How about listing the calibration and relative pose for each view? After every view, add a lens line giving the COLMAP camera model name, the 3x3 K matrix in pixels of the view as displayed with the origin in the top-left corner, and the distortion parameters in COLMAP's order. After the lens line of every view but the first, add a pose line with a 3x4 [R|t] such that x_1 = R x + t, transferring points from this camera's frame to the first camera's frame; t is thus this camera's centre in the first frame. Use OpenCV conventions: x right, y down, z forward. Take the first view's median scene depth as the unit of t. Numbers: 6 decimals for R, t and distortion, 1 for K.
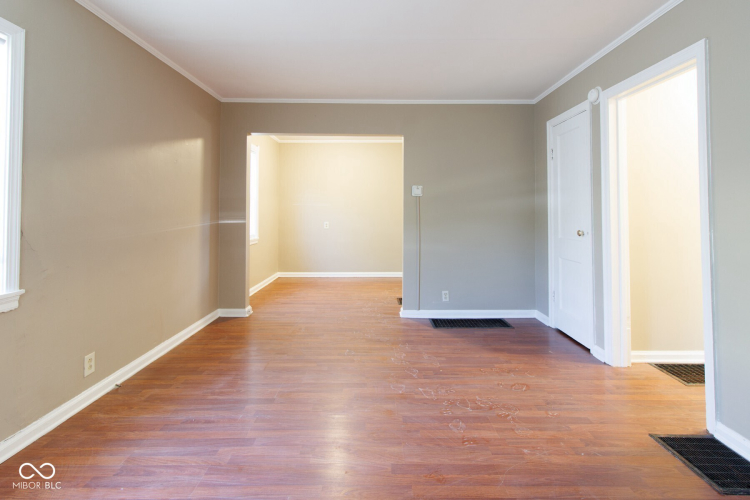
lens RADIAL K [[367.9, 0, 377.2], [0, 367.9, 191.7], [0, 0, 1]] dist [-0.000034, 0.000222]
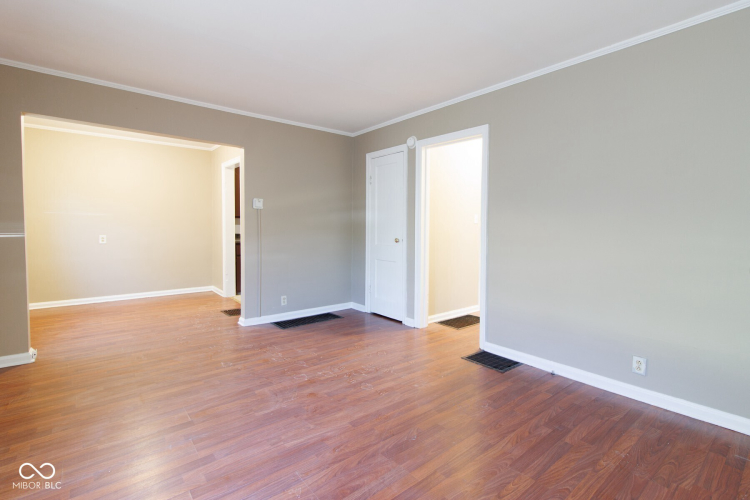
lens RADIAL K [[355.5, 0, 379.6], [0, 355.5, 227.0], [0, 0, 1]] dist [0.001654, 0.000216]
pose [[0.771365, 0.002967, 0.636386, -0.375031], [-0.042016, 0.998045, 0.046275, 0.003737], [-0.635004, -0.062433, 0.769982, 0.017331]]
